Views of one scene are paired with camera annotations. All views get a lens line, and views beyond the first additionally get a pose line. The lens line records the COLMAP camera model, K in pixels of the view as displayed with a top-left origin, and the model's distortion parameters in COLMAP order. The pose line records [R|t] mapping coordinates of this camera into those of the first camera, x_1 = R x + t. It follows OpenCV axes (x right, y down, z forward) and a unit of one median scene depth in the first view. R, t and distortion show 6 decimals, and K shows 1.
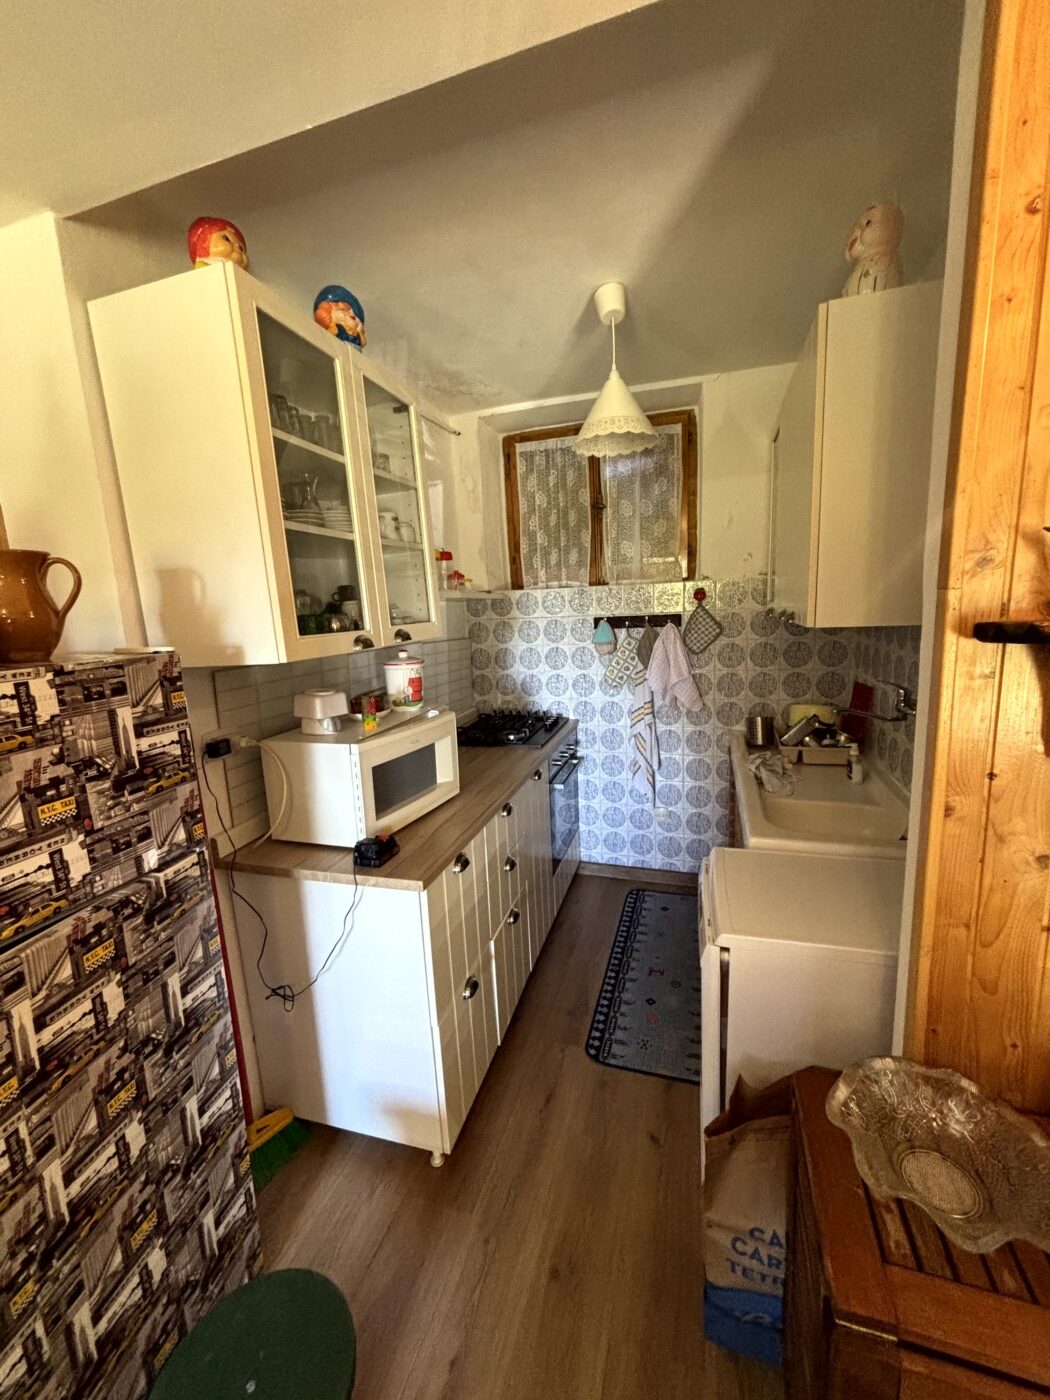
lens RADIAL K [[558.1, 0, 503.8], [0, 558.1, 696.1], [0, 0, 1]] dist [0.025343, -0.011564]
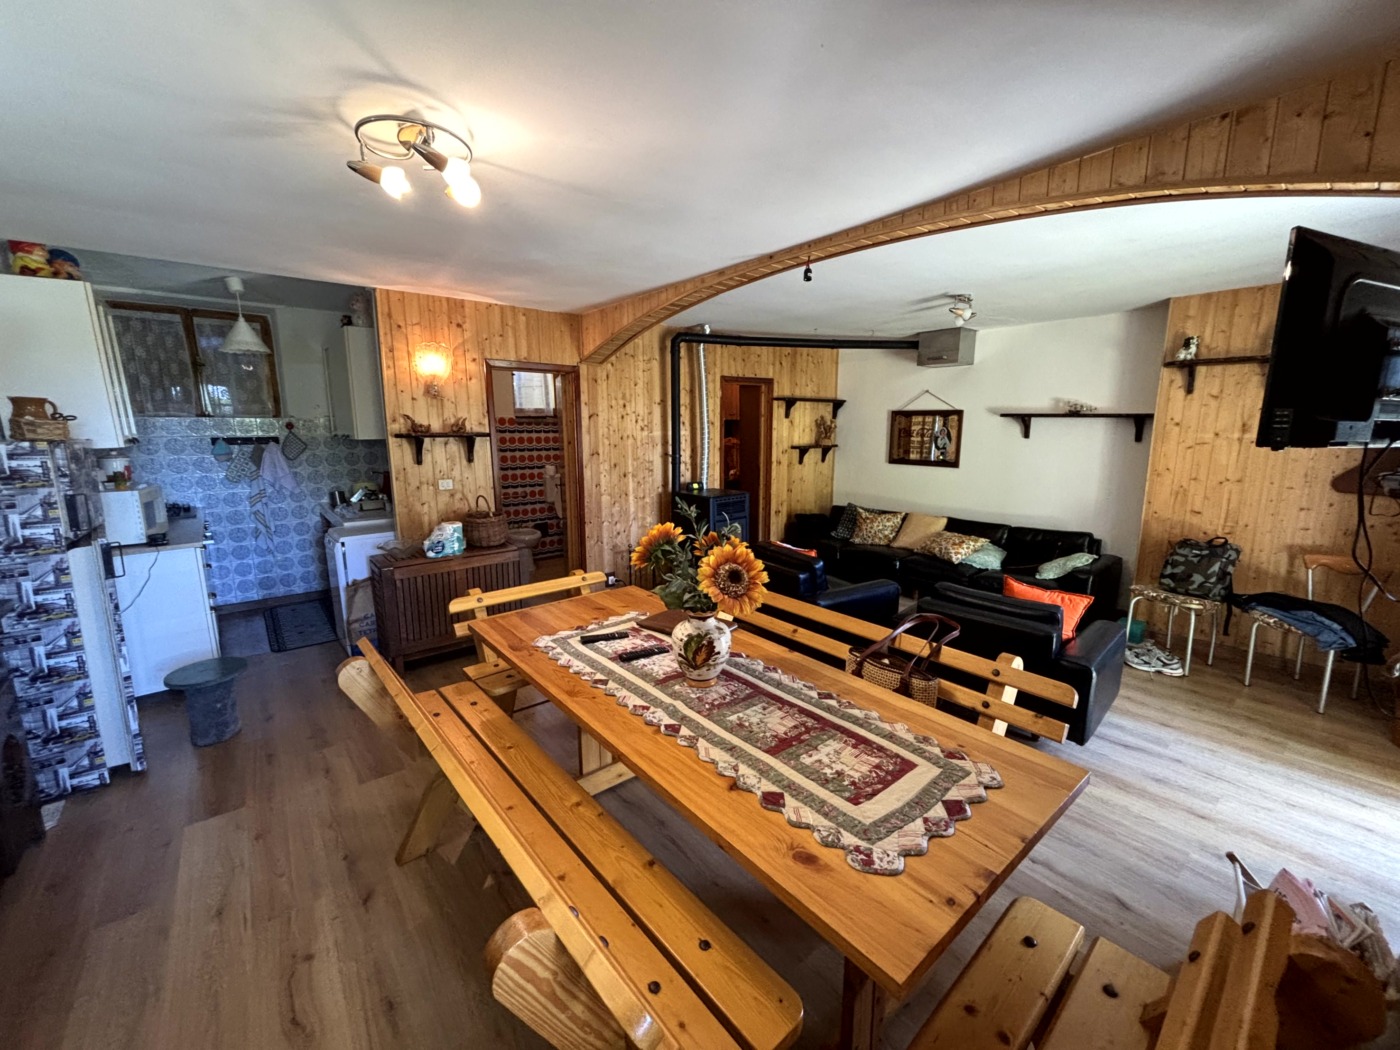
lens RADIAL K [[558.1, 0, 700.0], [0, 558.1, 525.0], [0, 0, 1]] dist [0.025343, -0.011564]
pose [[0.507540, -0.107130, 0.854943, -0.539726], [0.125433, 0.990857, 0.049697, 0.199352], [-0.852449, 0.082015, 0.516337, -0.983808]]
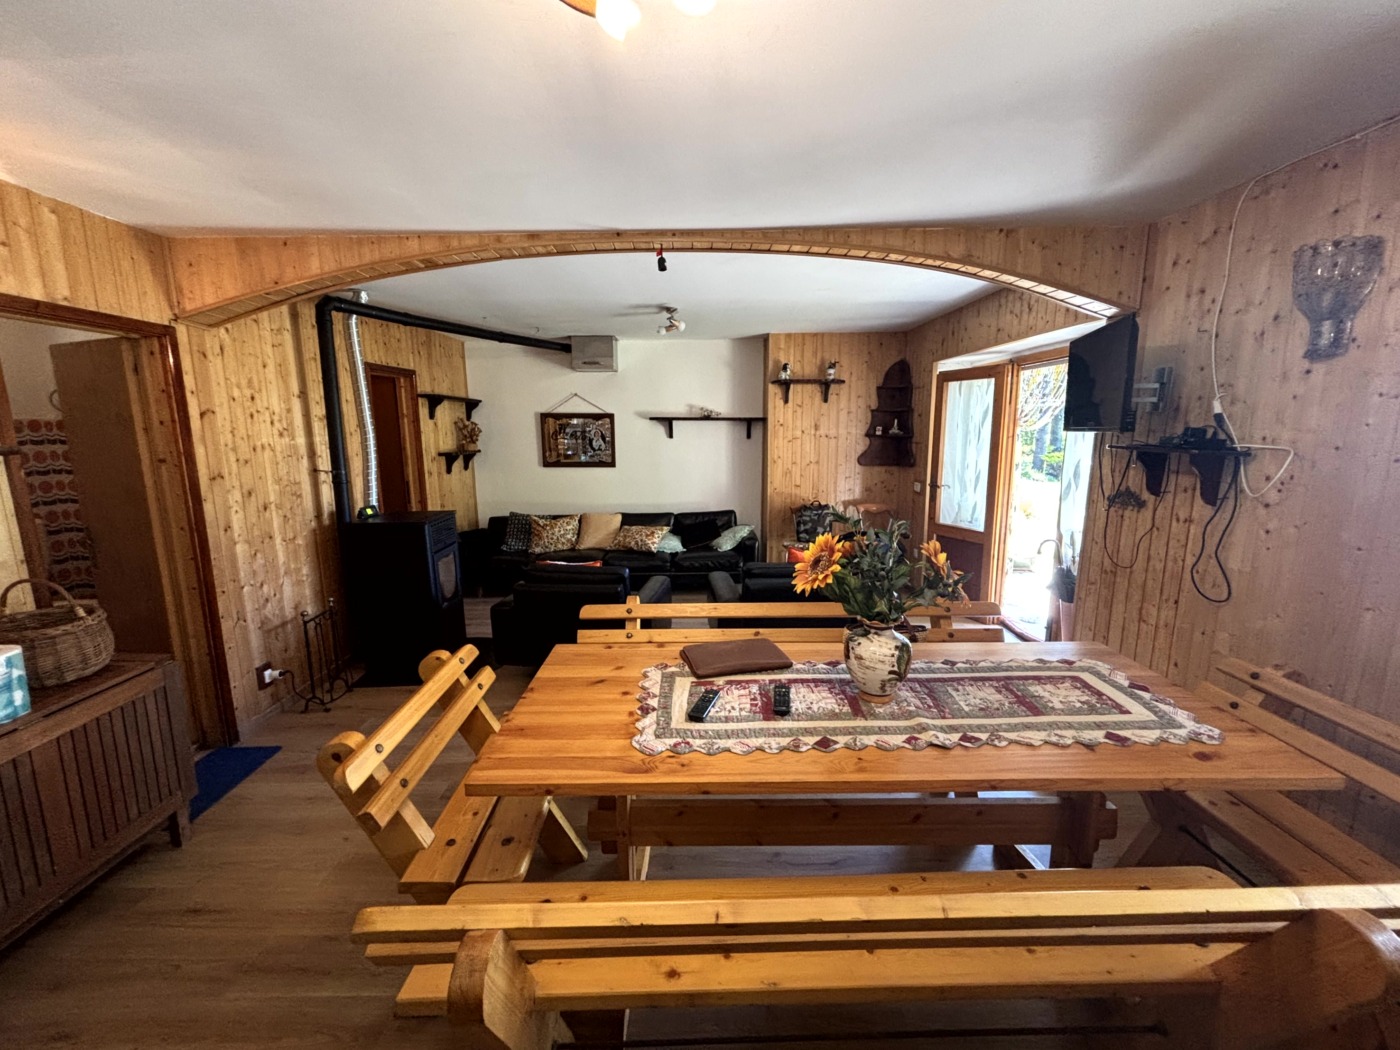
lens RADIAL K [[561.5, 0, 703.2], [0, 561.5, 523.8], [0, 0, 1]] dist [0.000582, -0.000808]
pose [[-0.337538, -0.111783, 0.934651, -0.487564], [0.186394, 0.965326, 0.182766, 0.092713], [-0.922673, 0.235904, -0.304999, -0.352268]]
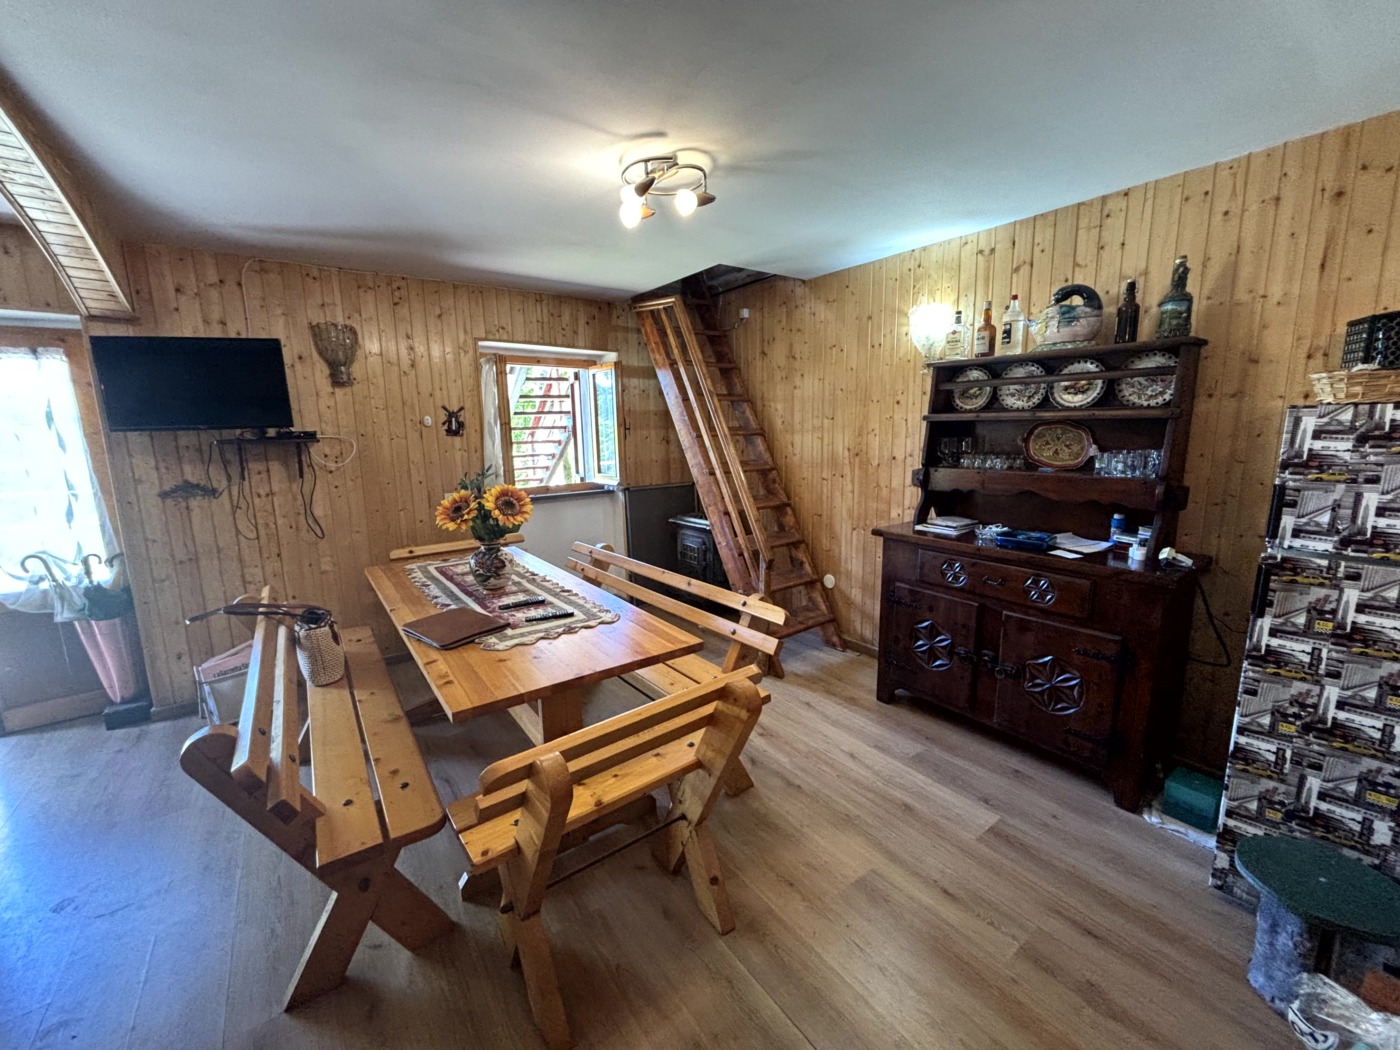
lens RADIAL K [[561.5, 0, 703.2], [0, 561.5, 523.8], [0, 0, 1]] dist [0.000582, -0.000808]
pose [[-0.545085, 0.199628, -0.814267, 0.489659], [-0.099391, 0.949002, 0.299195, 0.004998], [0.832468, 0.244018, -0.497445, 0.034115]]
